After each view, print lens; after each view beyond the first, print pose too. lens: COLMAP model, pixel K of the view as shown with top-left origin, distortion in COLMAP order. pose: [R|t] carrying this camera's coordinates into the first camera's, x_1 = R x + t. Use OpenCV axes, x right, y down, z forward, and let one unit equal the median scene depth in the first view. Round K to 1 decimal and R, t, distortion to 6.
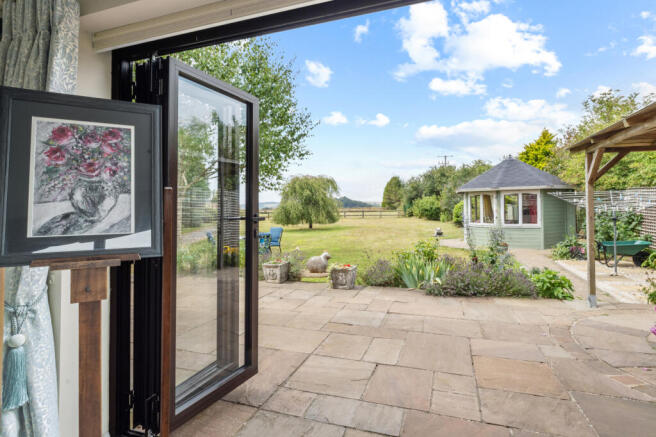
lens RADIAL K [[343.1, 0, 328.1], [0, 343.1, 215.0], [0, 0, 1]] dist [0.005523, 0.000251]
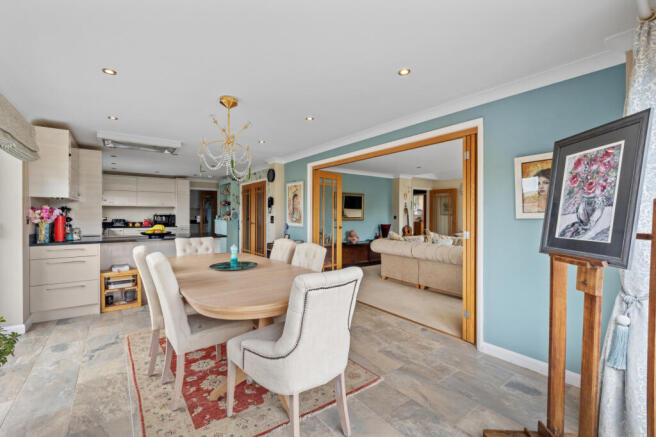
lens RADIAL K [[274.5, 0, 329.1], [0, 274.5, 215.4], [0, 0, 1]] dist [0.000633, 0.000115]
pose [[-0.505143, 0.010883, -0.862967, 0.649290], [-0.001388, 0.999909, 0.013423, -0.045559], [0.863035, 0.007978, -0.505081, 0.702193]]
